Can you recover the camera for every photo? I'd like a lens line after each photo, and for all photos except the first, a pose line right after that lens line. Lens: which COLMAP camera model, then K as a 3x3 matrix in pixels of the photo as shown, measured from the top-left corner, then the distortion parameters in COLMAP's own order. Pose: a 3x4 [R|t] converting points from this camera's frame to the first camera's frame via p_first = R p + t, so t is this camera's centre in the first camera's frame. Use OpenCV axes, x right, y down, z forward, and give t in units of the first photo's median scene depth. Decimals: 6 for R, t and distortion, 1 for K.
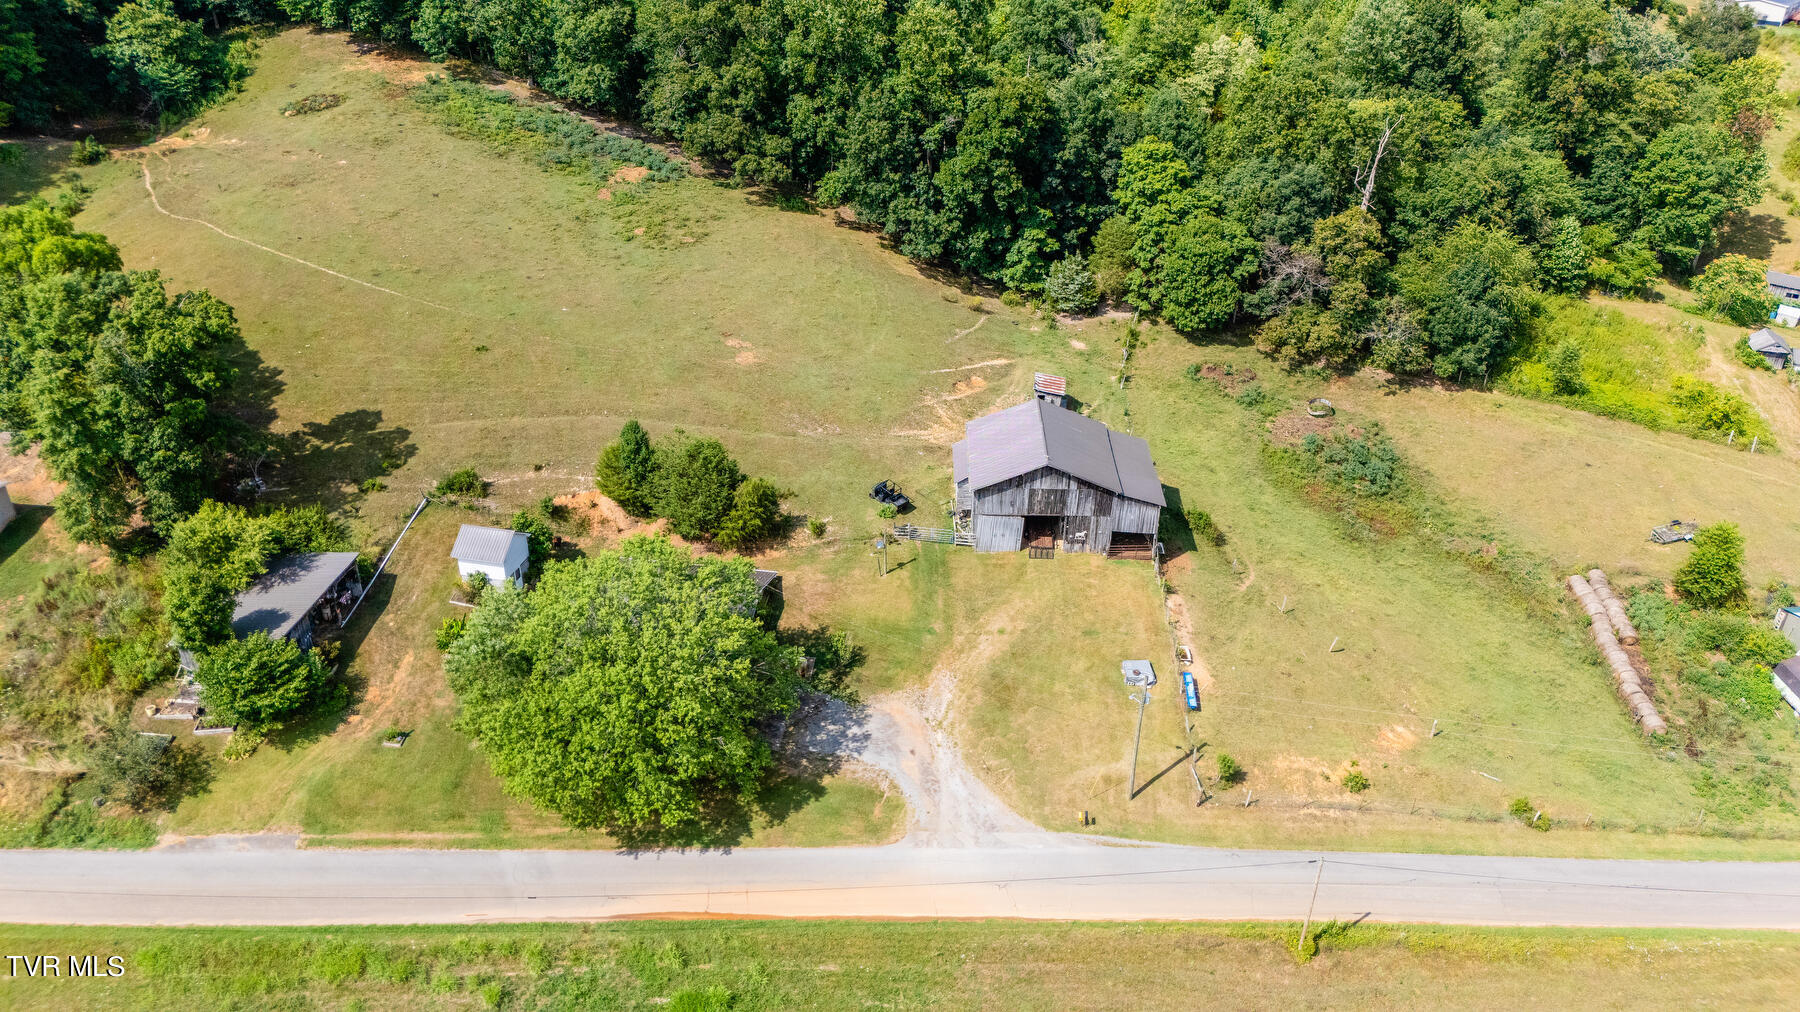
lens RADIAL K [[1321.5, 0, 900.0], [0, 1321.5, 506.0], [0, 0, 1]] dist [0.079474, -0.087994]
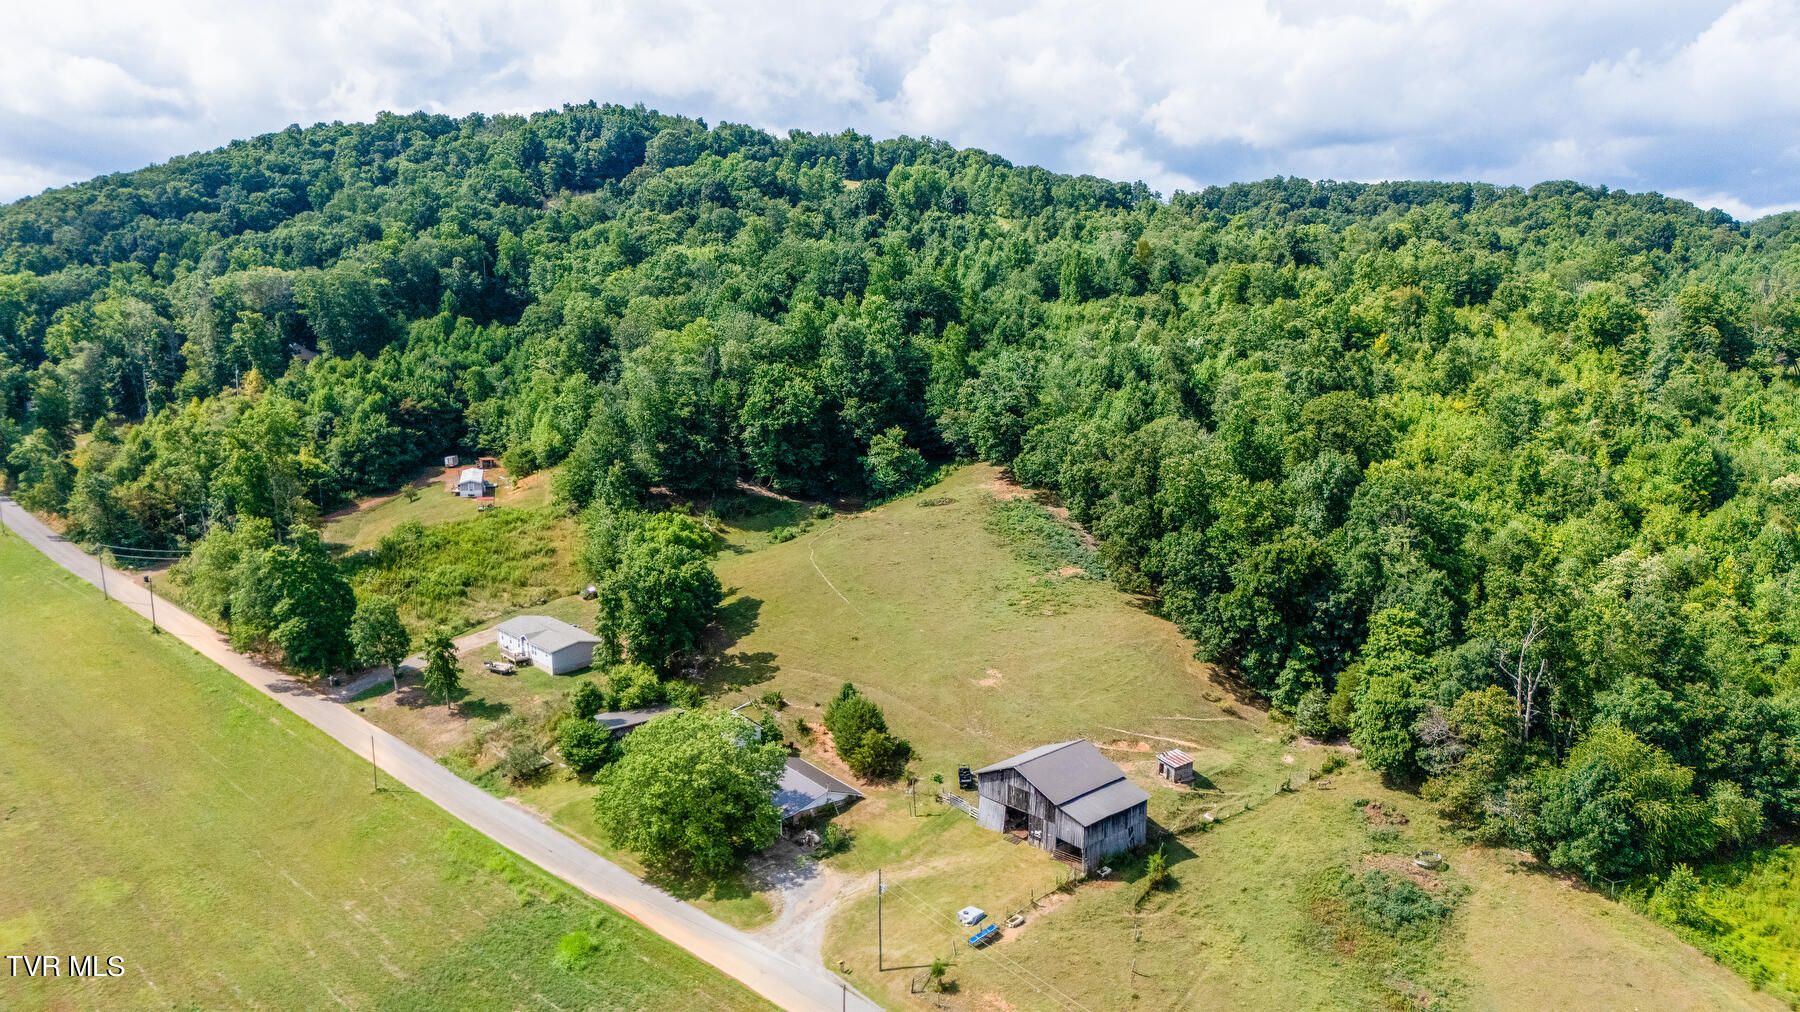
lens RADIAL K [[1321.5, 0, 900.0], [0, 1321.5, 506.0], [0, 0, 1]] dist [0.079474, -0.087994]
pose [[0.712773, 0.122890, -0.690546, 0.731709], [-0.349135, 0.916055, -0.197351, 0.025931], [0.608326, 0.381760, 0.695844, -0.108770]]
